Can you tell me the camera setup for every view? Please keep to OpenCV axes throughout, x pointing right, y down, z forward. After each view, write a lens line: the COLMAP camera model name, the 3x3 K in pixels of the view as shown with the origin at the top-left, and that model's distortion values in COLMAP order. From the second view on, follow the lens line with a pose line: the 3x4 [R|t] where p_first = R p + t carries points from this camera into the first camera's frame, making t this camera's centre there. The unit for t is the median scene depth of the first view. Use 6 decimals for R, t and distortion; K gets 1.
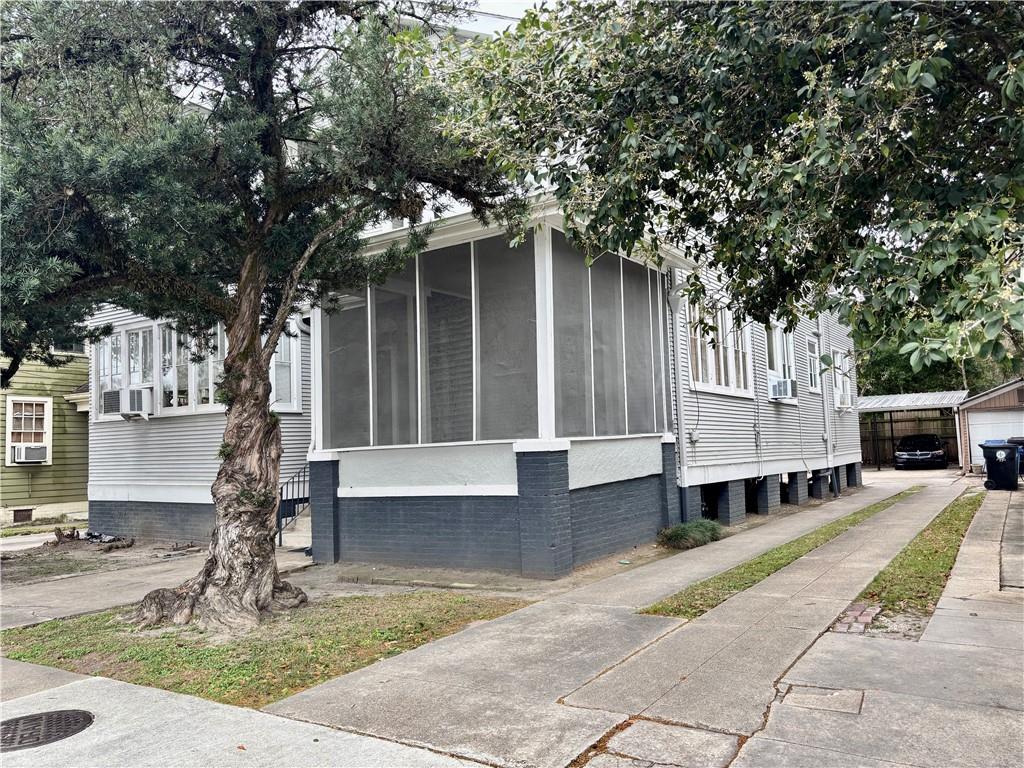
lens RADIAL K [[777.8, 0, 524.9], [0, 777.8, 386.2], [0, 0, 1]] dist [0.063904, -0.073913]
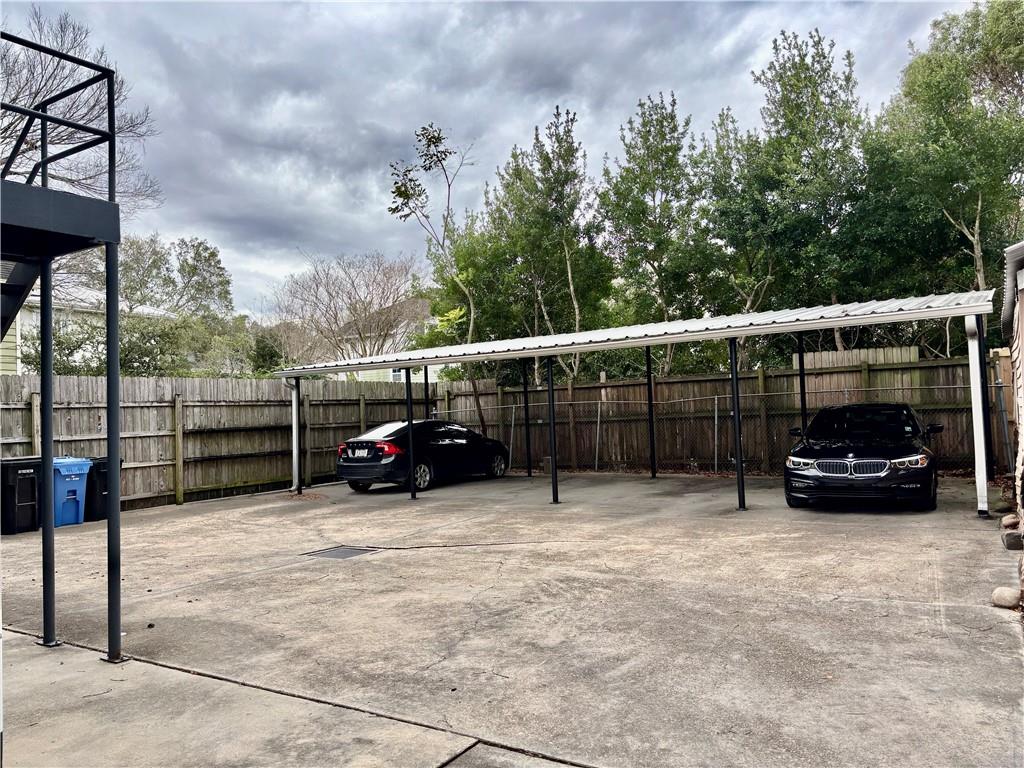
lens RADIAL K [[777.8, 0, 524.9], [0, 777.8, 386.2], [0, 0, 1]] dist [0.063904, -0.073913]
pose [[0.999742, 0.002454, 0.022566, 1.003843], [-0.003432, 0.999051, 0.043414, 0.112180], [-0.022438, -0.043480, 0.998802, 1.907425]]
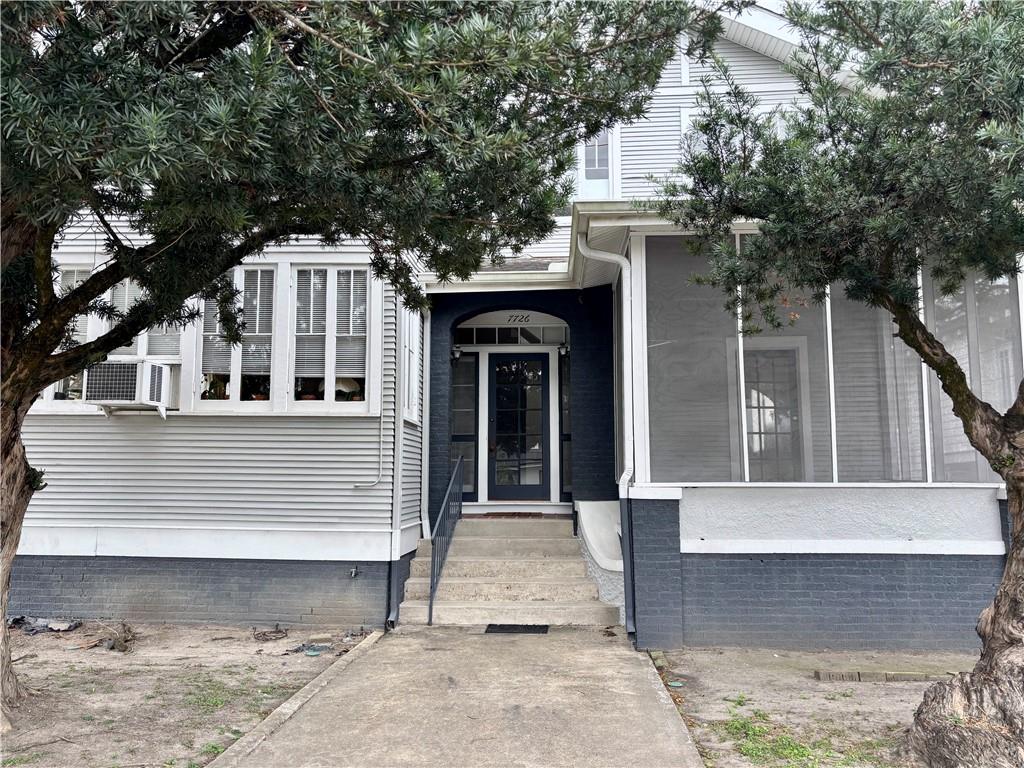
lens RADIAL K [[777.8, 0, 524.9], [0, 777.8, 386.2], [0, 0, 1]] dist [0.063904, -0.073913]
pose [[0.860591, 0.085263, 0.502109, -0.640706], [-0.071889, 0.996352, -0.045975, 0.031764], [-0.504198, 0.003470, 0.863581, 0.417376]]
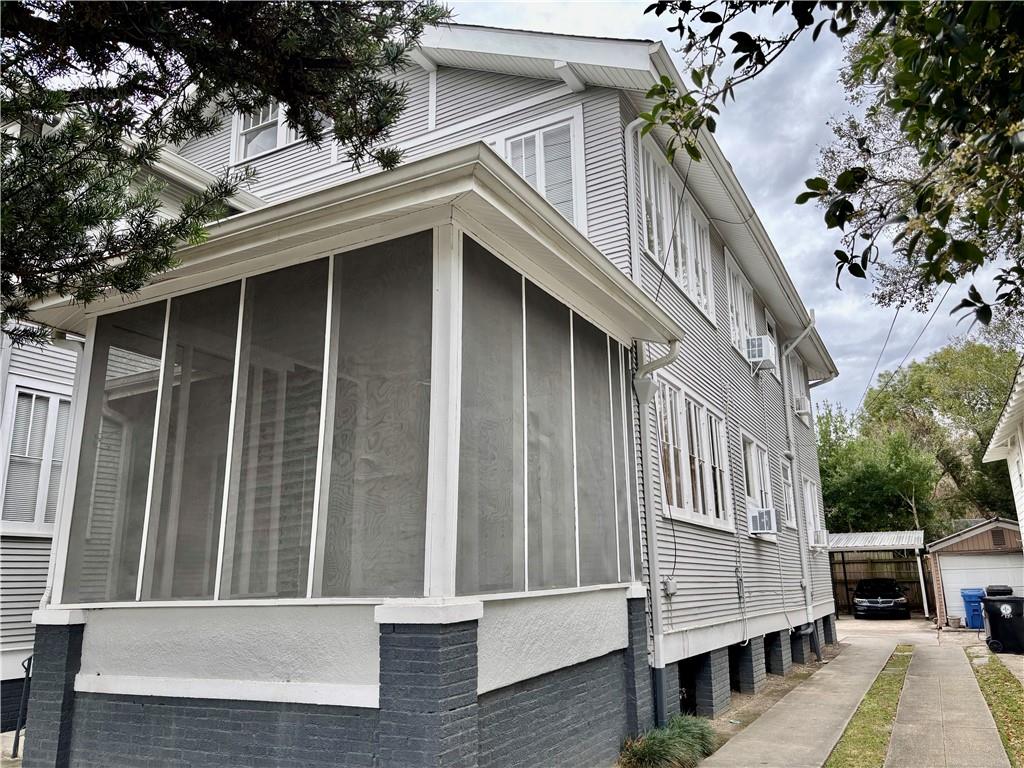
lens RADIAL K [[777.8, 0, 524.9], [0, 777.8, 386.2], [0, 0, 1]] dist [0.063904, -0.073913]
pose [[0.995284, 0.040582, 0.088108, 0.025110], [-0.025602, 0.985975, -0.164920, 0.007942], [-0.093565, 0.161886, 0.982364, 0.328238]]
